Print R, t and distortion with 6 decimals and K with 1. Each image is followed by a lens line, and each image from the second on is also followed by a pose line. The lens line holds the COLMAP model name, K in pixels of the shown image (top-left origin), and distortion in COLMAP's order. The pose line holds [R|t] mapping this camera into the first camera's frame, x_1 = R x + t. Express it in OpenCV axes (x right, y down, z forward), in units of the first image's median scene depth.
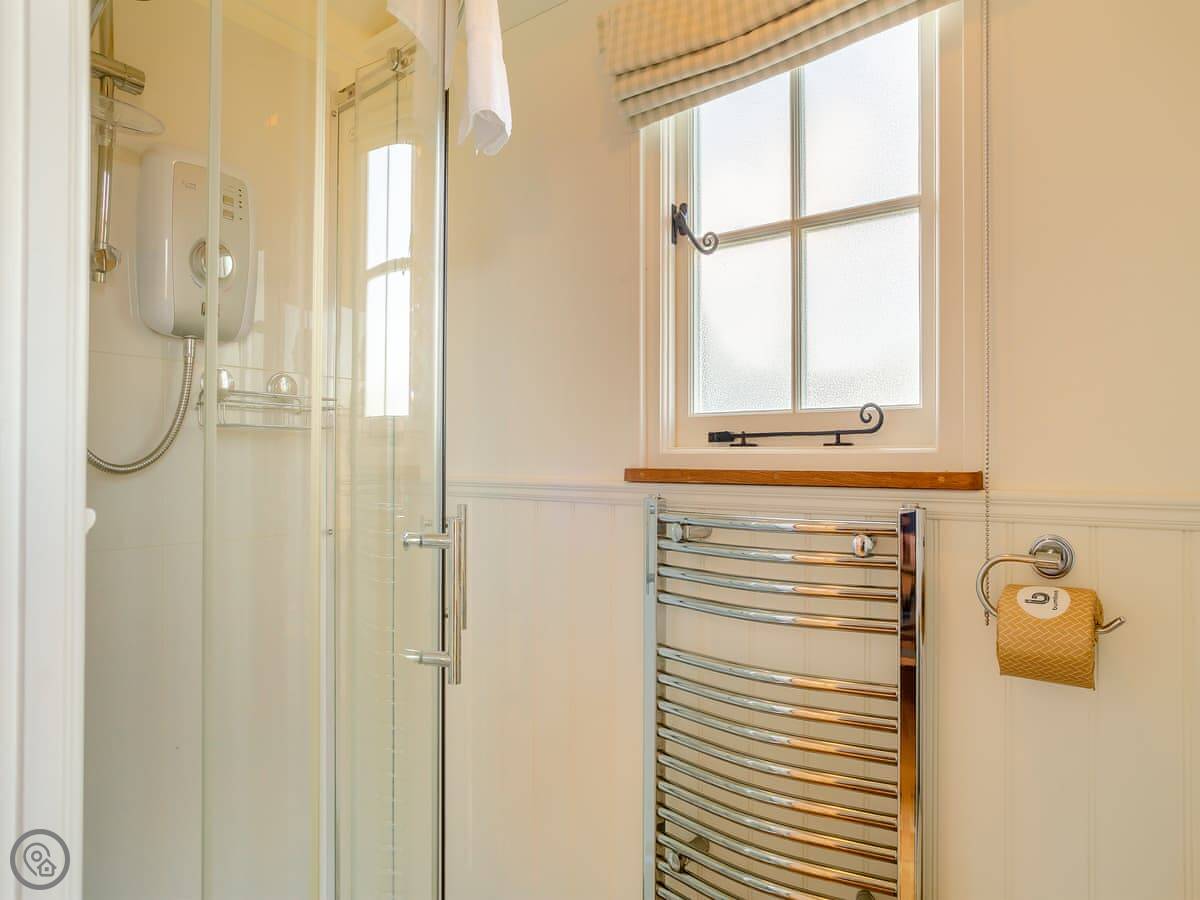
lens RADIAL K [[731.4, 0, 602.1], [0, 731.4, 465.1], [0, 0, 1]] dist [-0.032295, 0.029826]
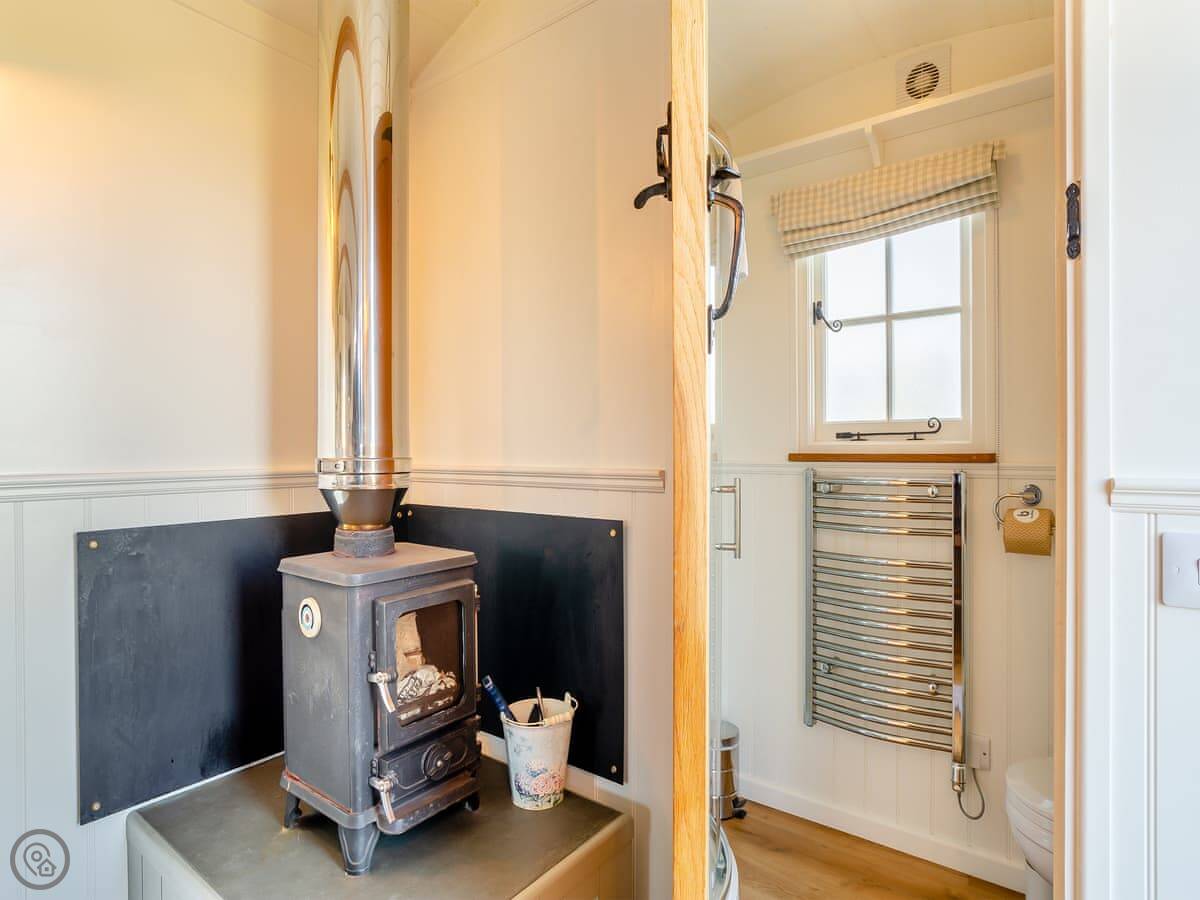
lens RADIAL K [[700.9, 0, 598.0], [0, 700.9, 460.9], [0, 0, 1]] dist [-0.007433, 0.000312]
pose [[0.999734, -0.011592, -0.019937, -0.442326], [0.011855, 0.999843, 0.013133, -0.006537], [0.019782, -0.013366, 0.999715, -0.785684]]
